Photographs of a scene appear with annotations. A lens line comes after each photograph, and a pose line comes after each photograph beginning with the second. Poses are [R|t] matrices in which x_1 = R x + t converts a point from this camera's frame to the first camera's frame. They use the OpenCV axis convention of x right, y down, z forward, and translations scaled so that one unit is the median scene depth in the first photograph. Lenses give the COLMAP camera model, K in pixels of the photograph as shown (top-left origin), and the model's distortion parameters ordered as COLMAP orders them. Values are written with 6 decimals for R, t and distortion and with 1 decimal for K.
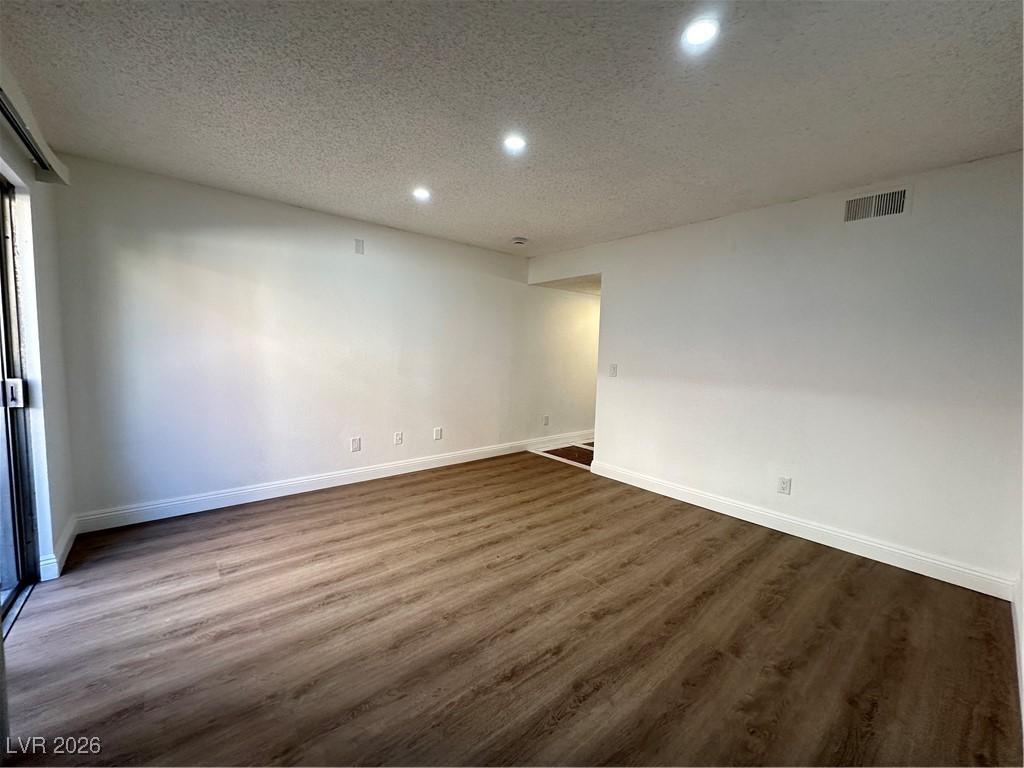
lens RADIAL K [[406.7, 0, 509.6], [0, 406.7, 383.8], [0, 0, 1]] dist [-0.002248, 0.000599]
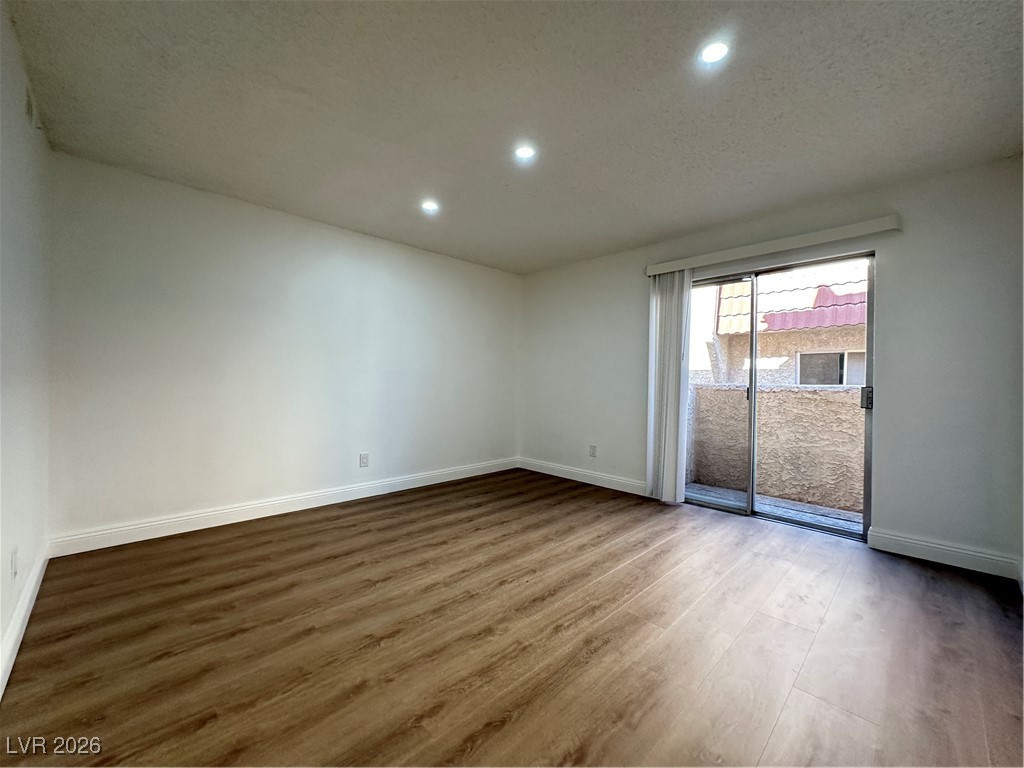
lens RADIAL K [[406.7, 0, 511.9], [0, 406.7, 381.6], [0, 0, 1]] dist [-0.002248, 0.000599]
pose [[-0.996212, -0.041262, -0.076544, 0.092553], [-0.047607, 0.995411, 0.083010, -0.075744], [0.072768, 0.086339, -0.993605, 1.894762]]
